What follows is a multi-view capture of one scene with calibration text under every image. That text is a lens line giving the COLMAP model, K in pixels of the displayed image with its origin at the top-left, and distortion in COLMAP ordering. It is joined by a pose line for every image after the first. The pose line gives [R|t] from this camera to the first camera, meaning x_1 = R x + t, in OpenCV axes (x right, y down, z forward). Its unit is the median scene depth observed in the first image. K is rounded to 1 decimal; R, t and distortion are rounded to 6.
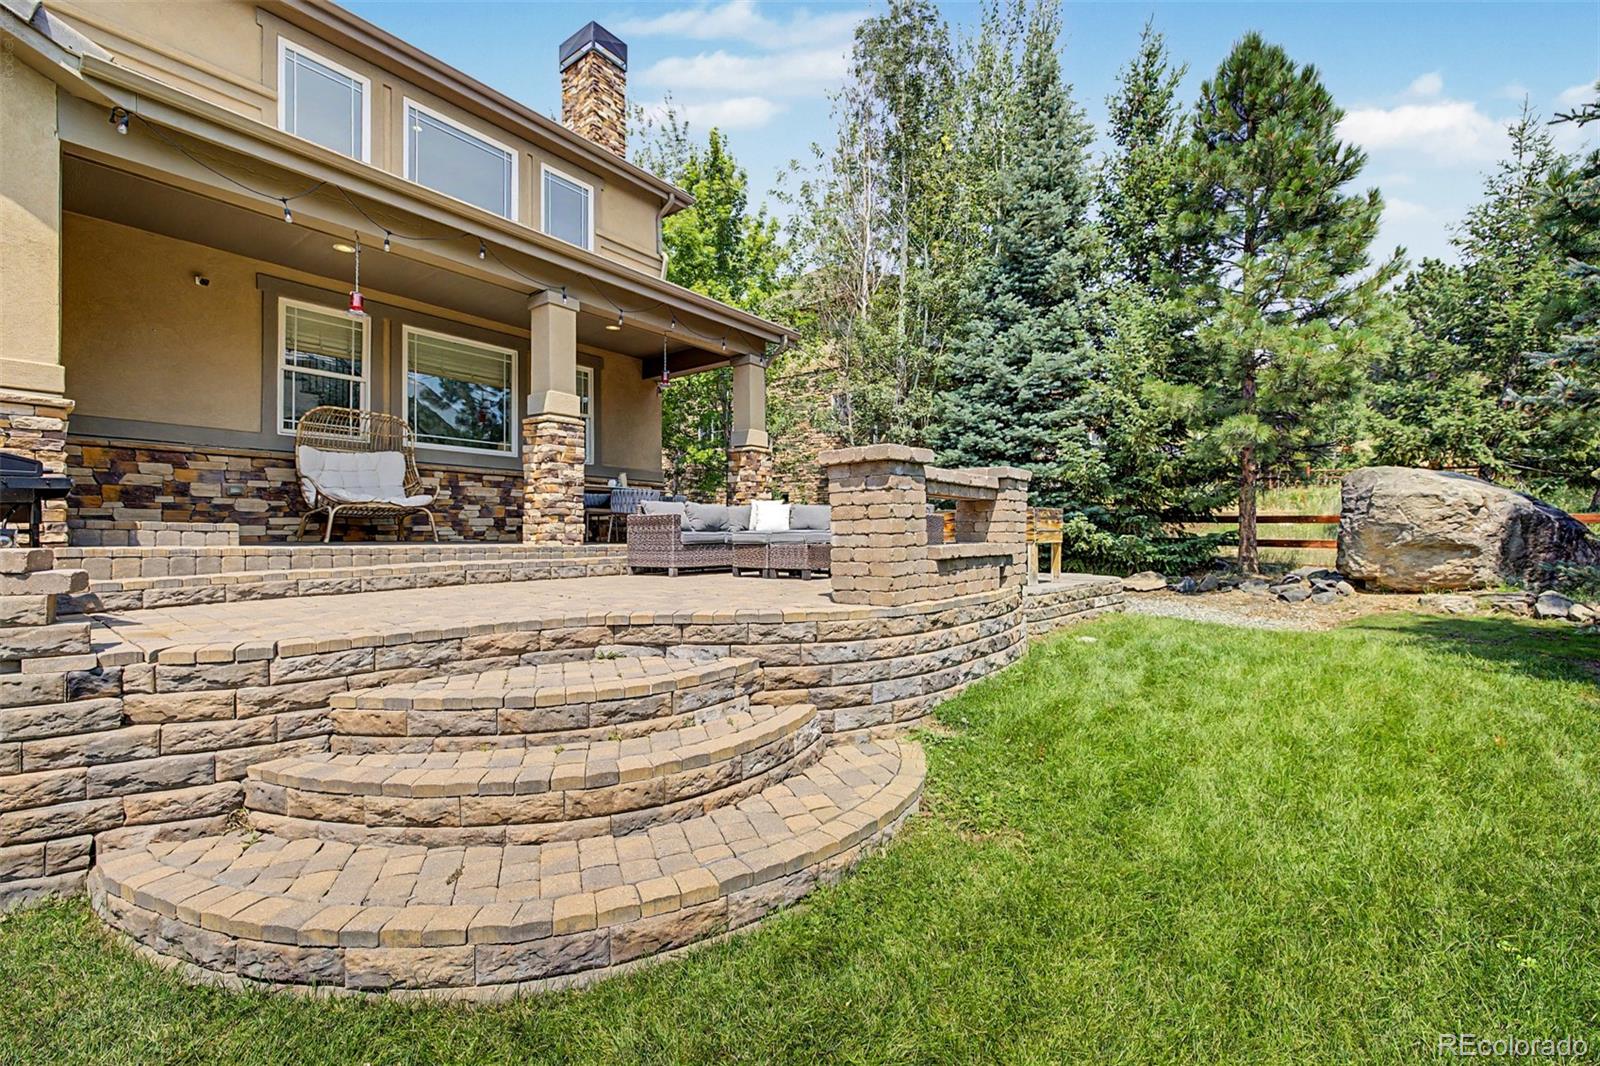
lens RADIAL K [[681.6, 0, 810.0], [0, 681.6, 529.5], [0, 0, 1]] dist [0.007949, -0.001503]
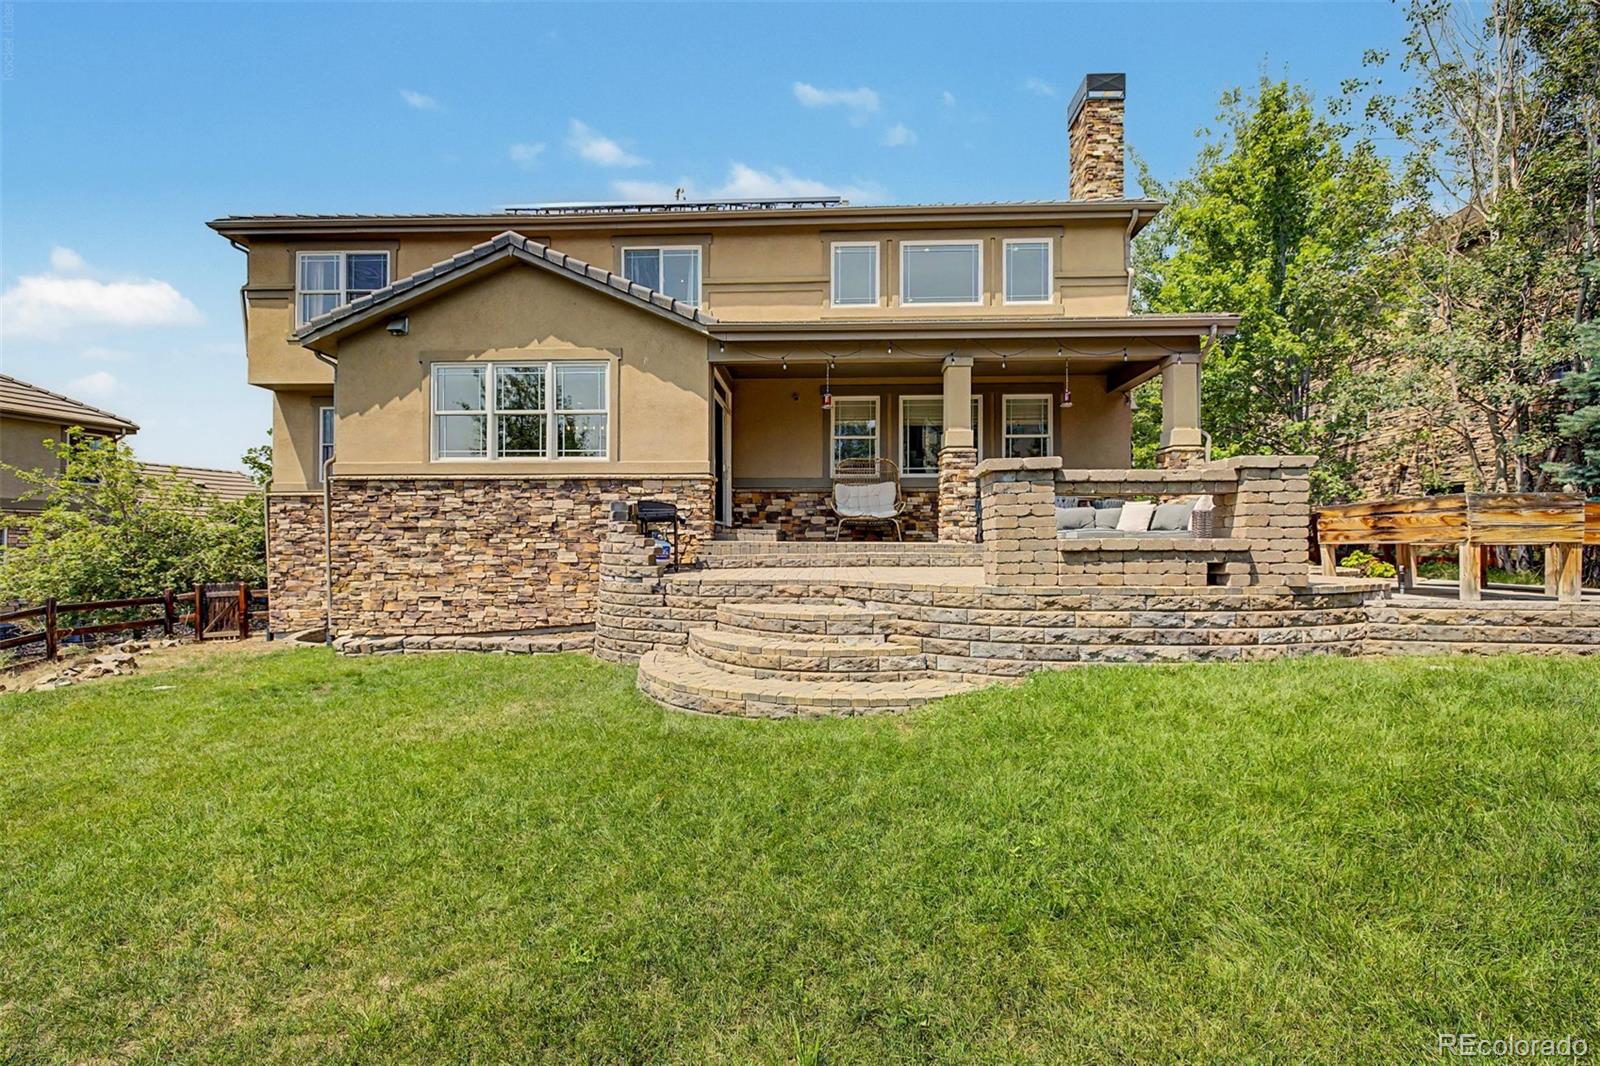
lens RADIAL K [[681.6, 0, 799.7], [0, 681.6, 534.7], [0, 0, 1]] dist [0.007949, -0.001503]
pose [[0.565124, -0.009356, -0.824953, 0.658607], [0.004405, 0.999956, -0.008323, 0.017890], [0.824995, 0.001069, 0.565140, -0.017558]]
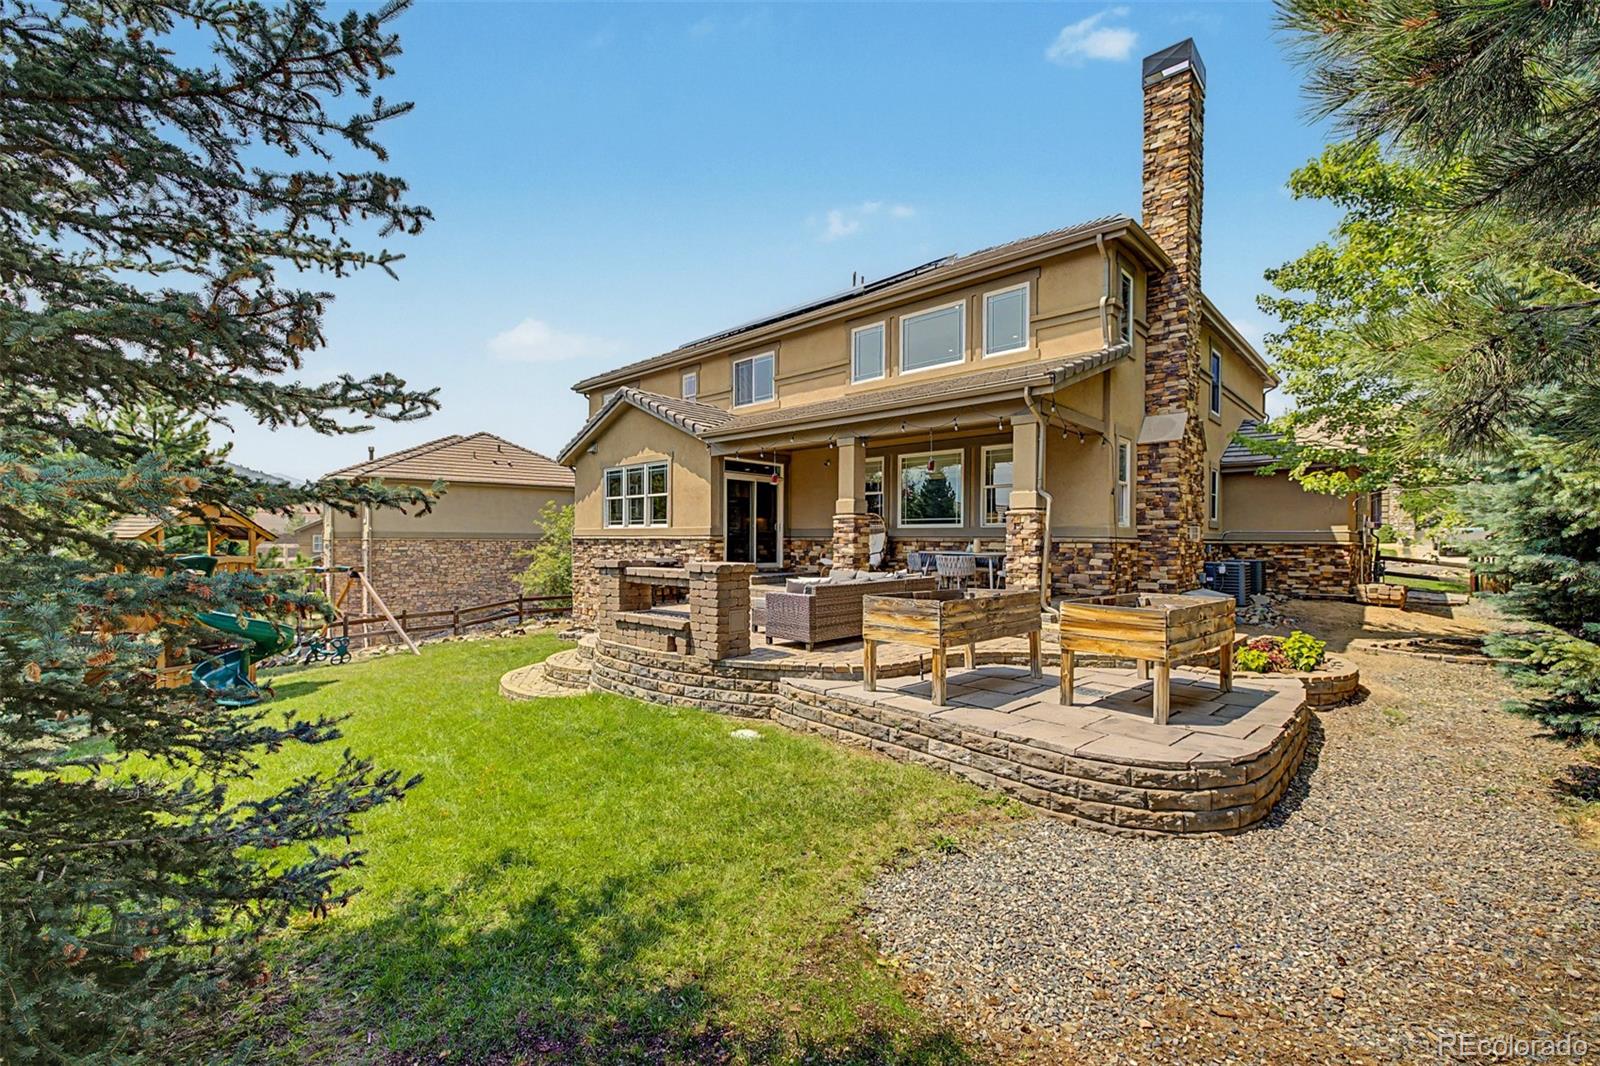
lens RADIAL K [[681.6, 0, 798.7], [0, 681.6, 550.0], [0, 0, 1]] dist [0.007949, -0.001503]
pose [[-0.111893, 0.015092, -0.993606, 1.436810], [0.002490, 0.999886, 0.014907, -0.124214], [0.993717, -0.000807, -0.111918, 1.249903]]
